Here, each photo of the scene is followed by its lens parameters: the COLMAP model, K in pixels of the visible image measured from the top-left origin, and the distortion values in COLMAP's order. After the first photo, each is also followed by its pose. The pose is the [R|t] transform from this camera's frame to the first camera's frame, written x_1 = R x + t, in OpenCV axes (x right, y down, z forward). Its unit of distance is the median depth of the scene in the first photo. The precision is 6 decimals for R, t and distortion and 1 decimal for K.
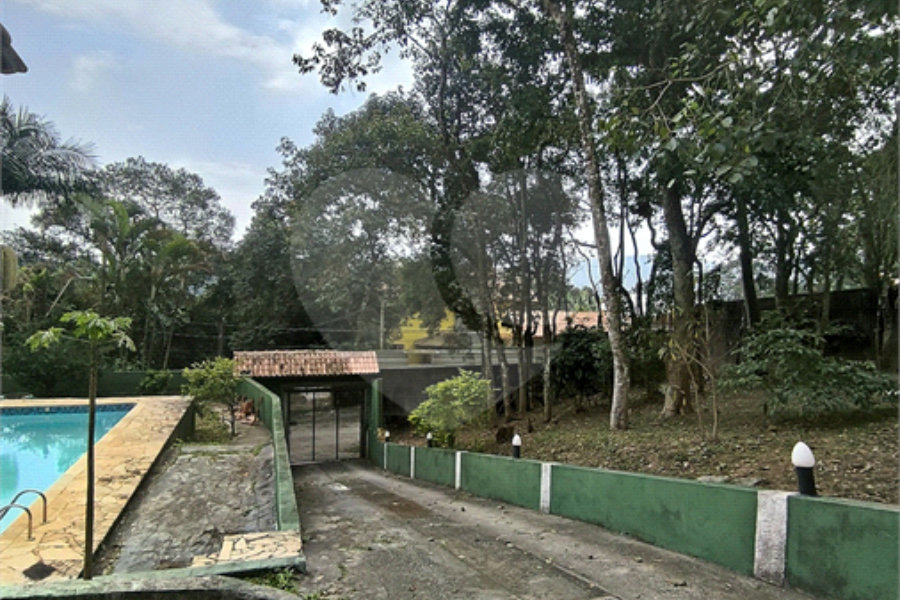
lens RADIAL K [[555.4, 0, 450.0], [0, 555.4, 300.0], [0, 0, 1]] dist [-0.064249, 0.061320]
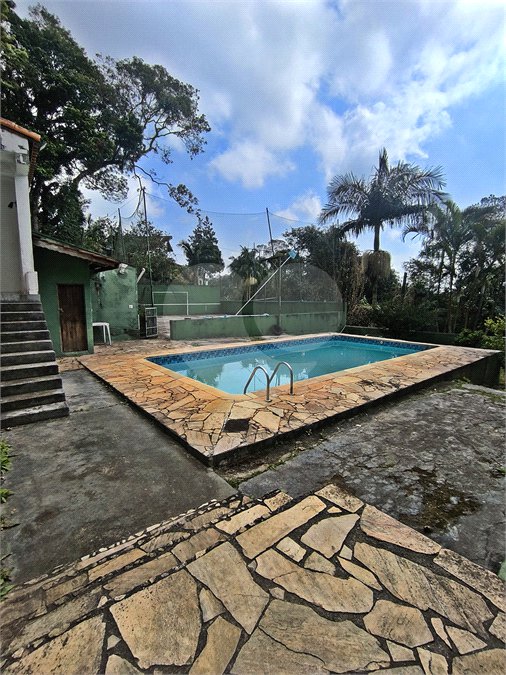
lens RADIAL K [[311.8, 0, 253.0], [0, 311.8, 337.5], [0, 0, 1]] dist [-0.062439, 0.058401]
pose [[0.362278, 0.077335, -0.928856, -0.149556], [-0.029230, 0.997004, 0.071609, 0.202340], [0.931612, 0.001208, 0.363453, 0.567924]]
